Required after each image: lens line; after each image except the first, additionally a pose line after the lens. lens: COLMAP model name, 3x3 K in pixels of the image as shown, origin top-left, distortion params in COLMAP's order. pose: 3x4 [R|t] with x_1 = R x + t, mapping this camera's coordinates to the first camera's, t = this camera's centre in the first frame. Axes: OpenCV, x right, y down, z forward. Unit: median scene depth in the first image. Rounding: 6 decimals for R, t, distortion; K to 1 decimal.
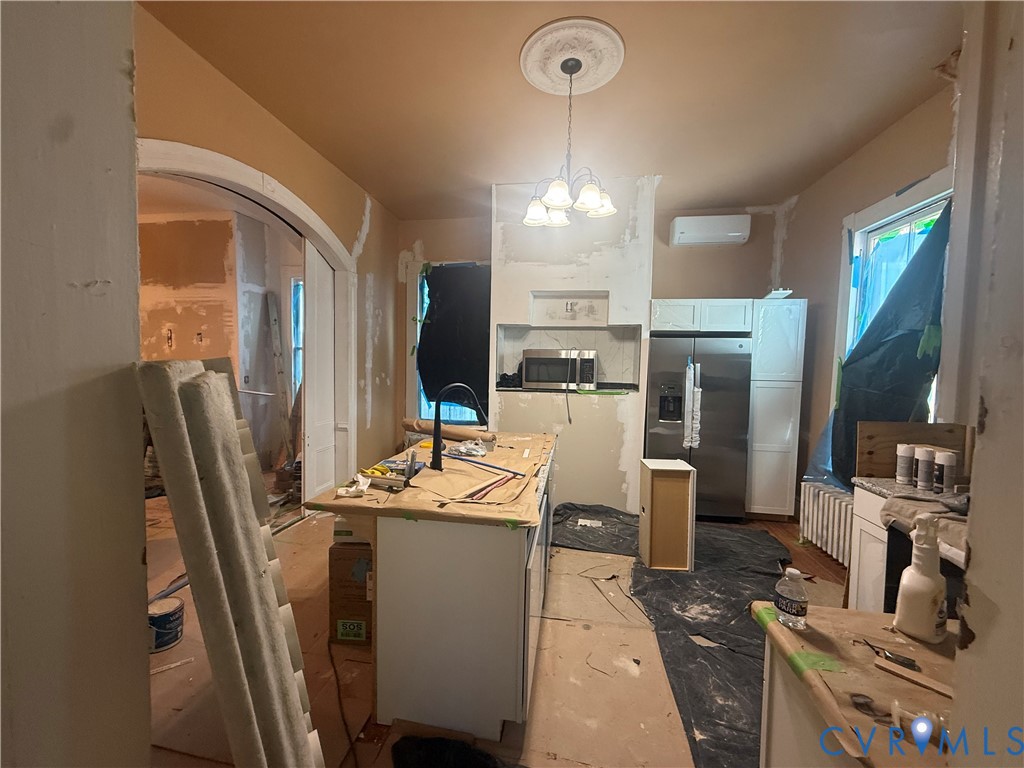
lens RADIAL K [[409.1, 0, 512.0], [0, 409.1, 383.5], [0, 0, 1]] dist [-0.000523, 0.000050]
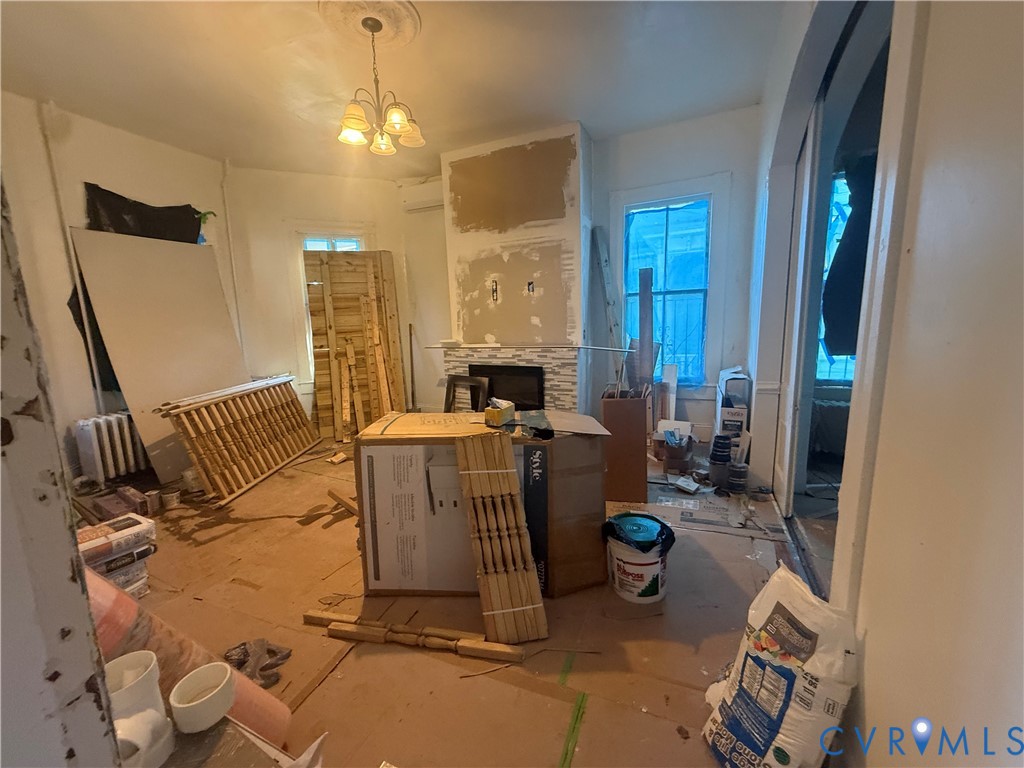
lens RADIAL K [[409.1, 0, 511.2], [0, 409.1, 386.1], [0, 0, 1]] dist [-0.000523, 0.000050]
pose [[0.961093, -0.004451, -0.276188, -0.575335], [0.031795, 0.995007, 0.094606, 0.012076], [0.274387, -0.099707, 0.956436, 0.145760]]
